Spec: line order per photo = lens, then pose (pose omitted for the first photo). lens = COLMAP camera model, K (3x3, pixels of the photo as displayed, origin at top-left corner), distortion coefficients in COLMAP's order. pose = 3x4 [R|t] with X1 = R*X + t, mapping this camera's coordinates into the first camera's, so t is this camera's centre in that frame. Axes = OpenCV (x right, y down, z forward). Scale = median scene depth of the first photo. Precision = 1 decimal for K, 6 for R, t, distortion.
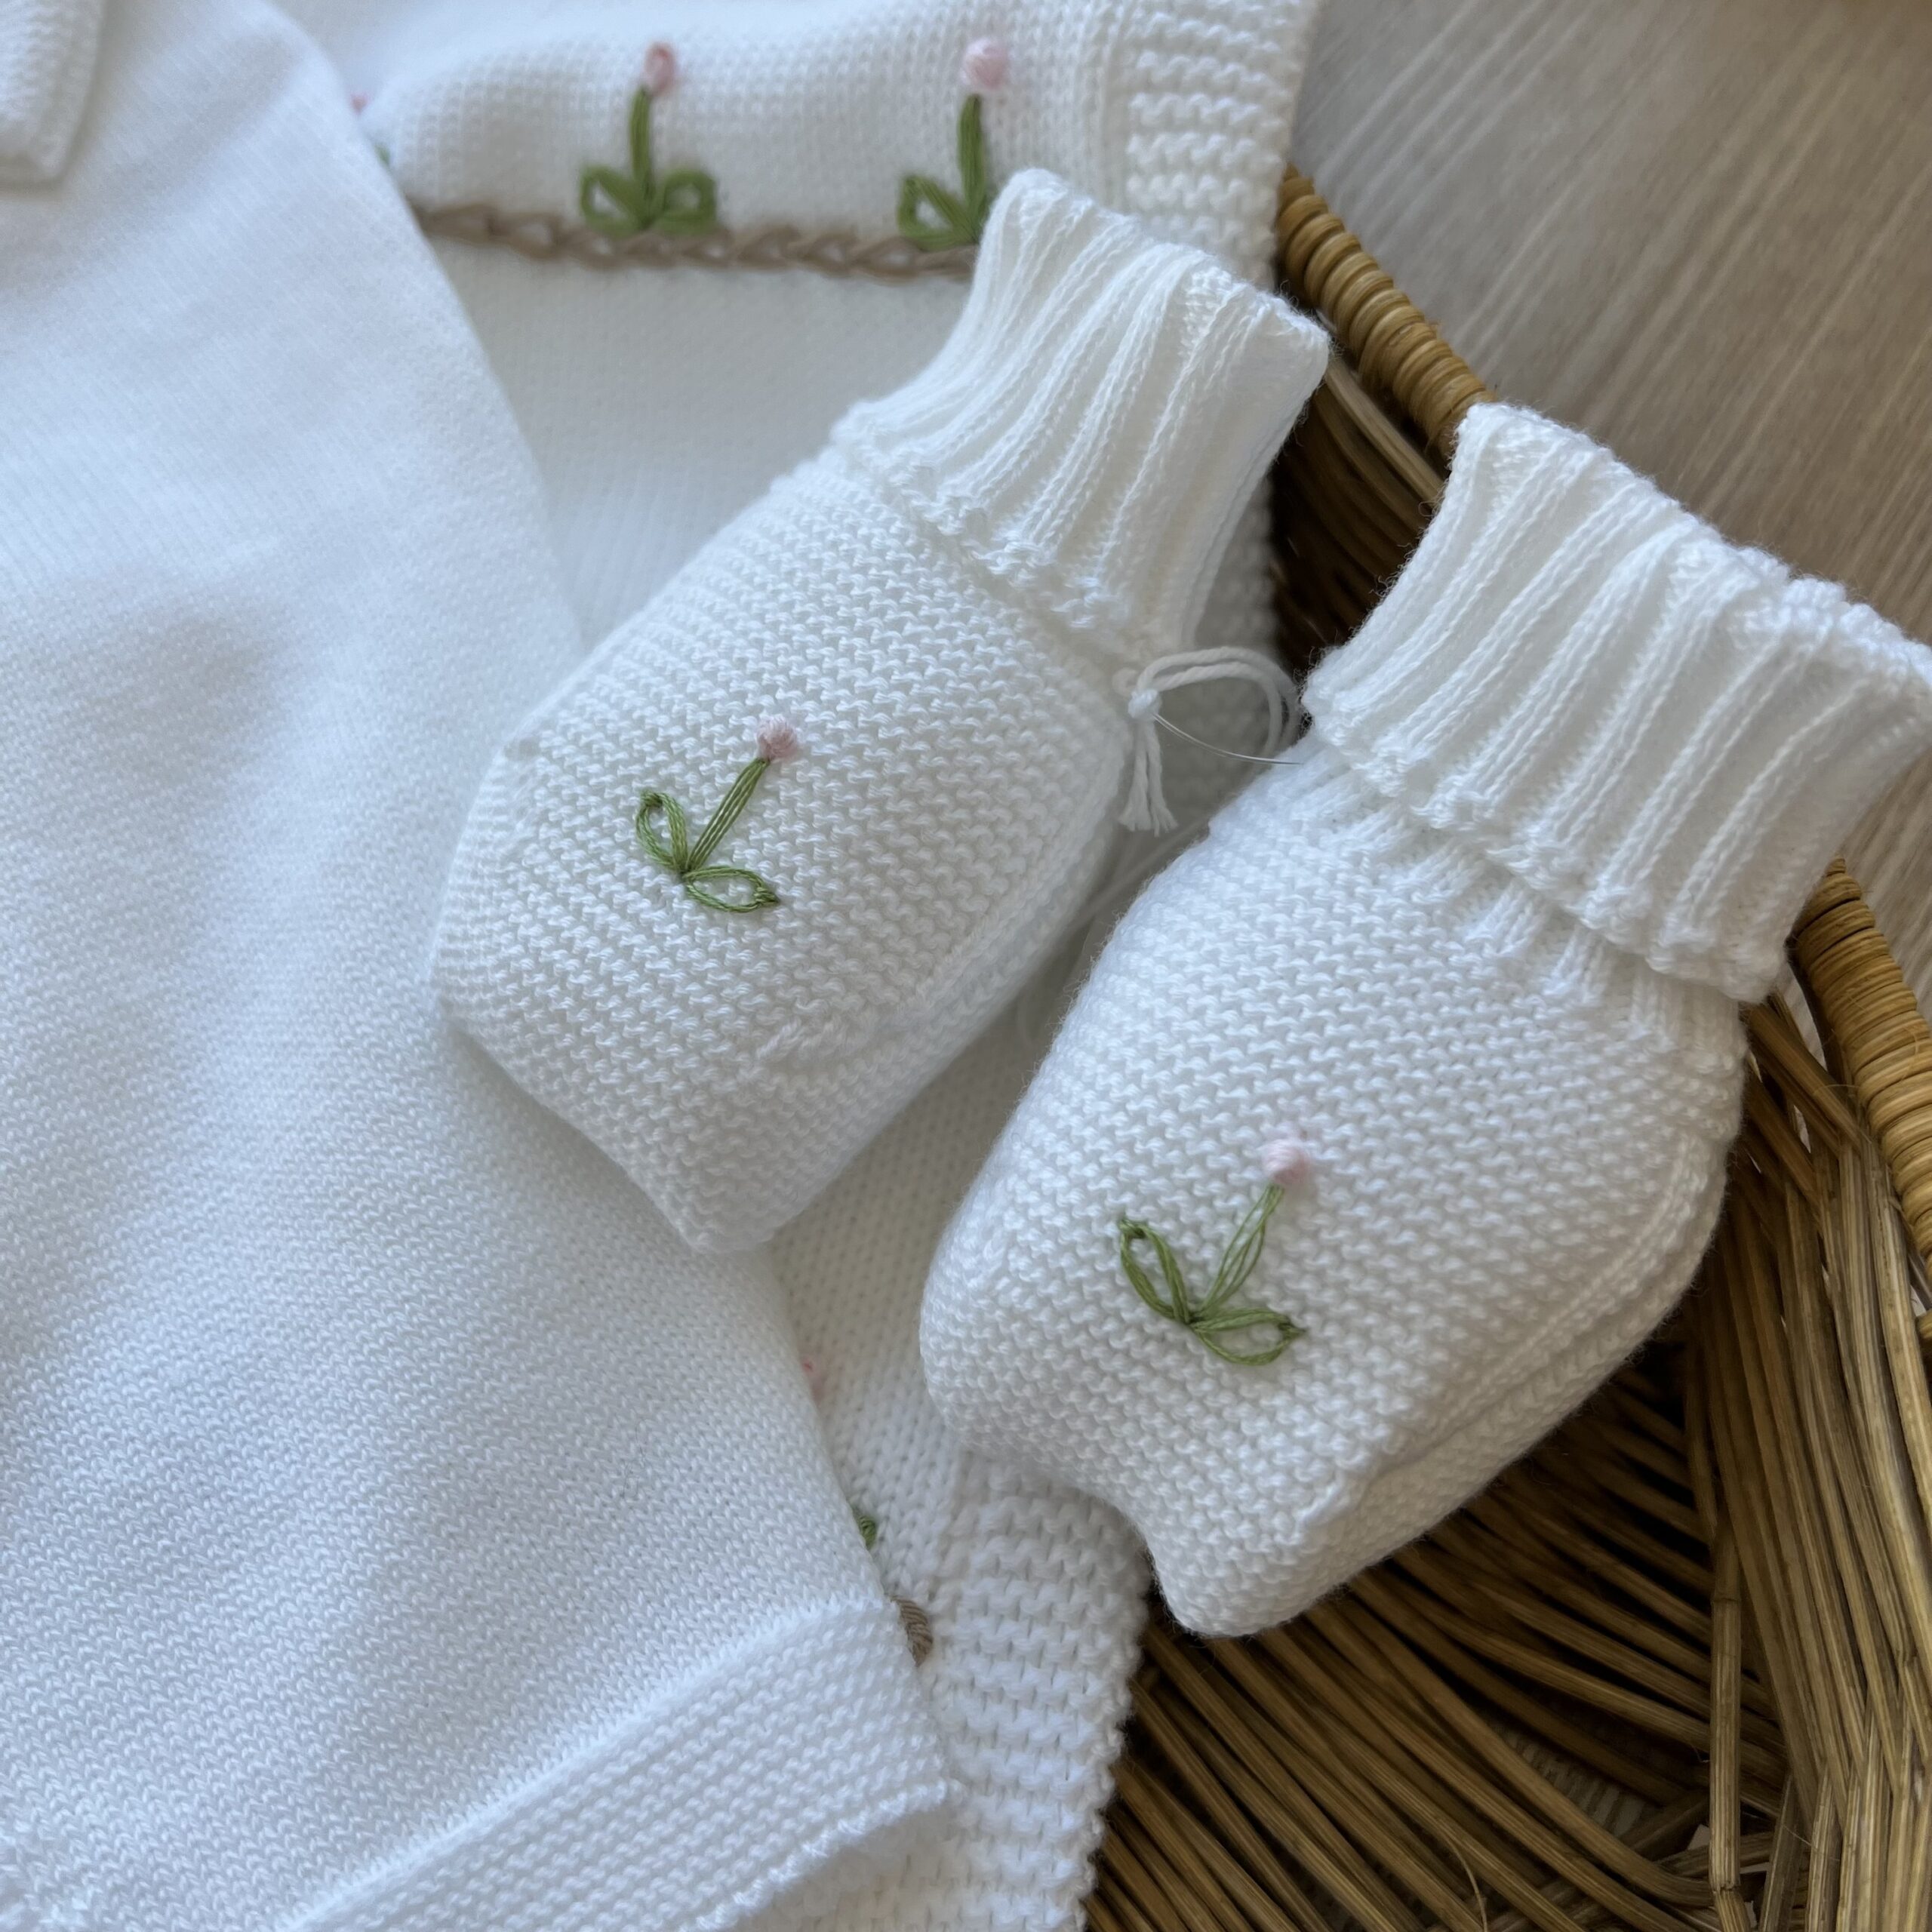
lens RADIAL K [[2193.4, 0, 962.9], [0, 2193.4, 965.6], [0, 0, 1]] dist [0.004945, 0.000000]
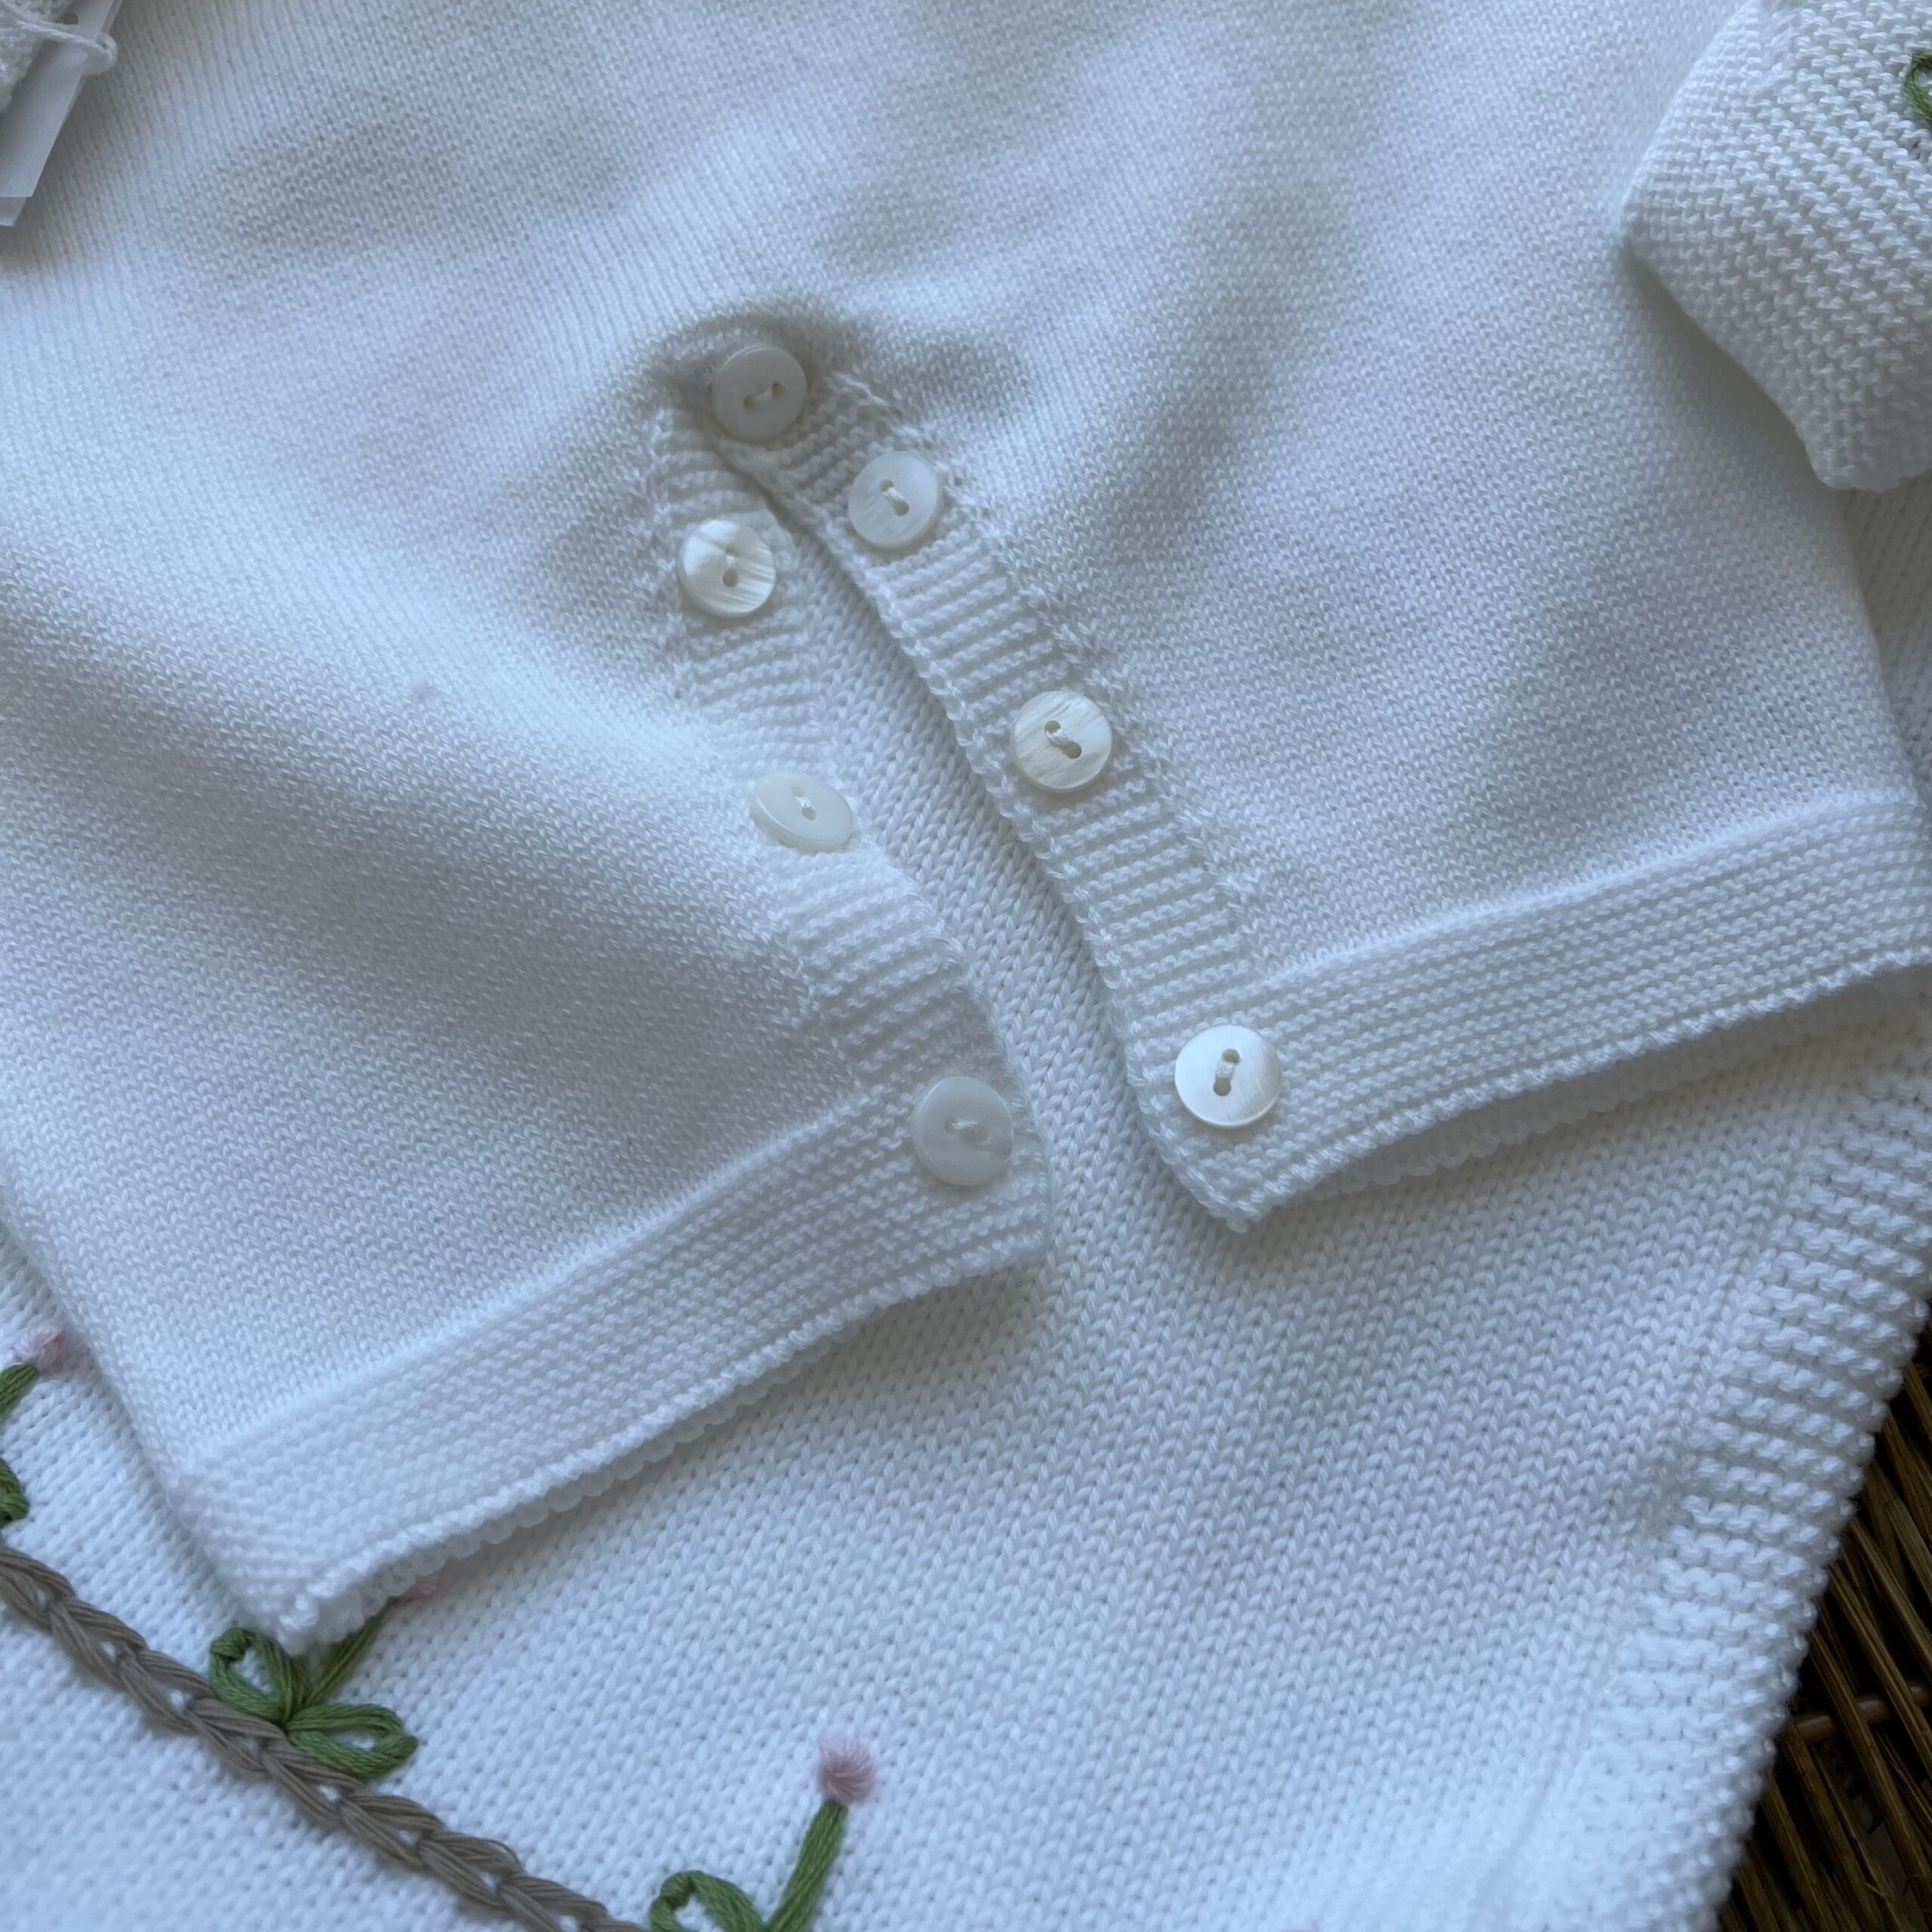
lens RADIAL K [[2193.4, 0, 984.4], [0, 2193.4, 958.3], [0, 0, 1]] dist [0.004945, 0.000000]
pose [[0.968320, 0.231672, -0.093189, -0.389502], [-0.208557, 0.955544, 0.208419, 0.223616], [0.137331, -0.182382, 0.973590, -0.227981]]
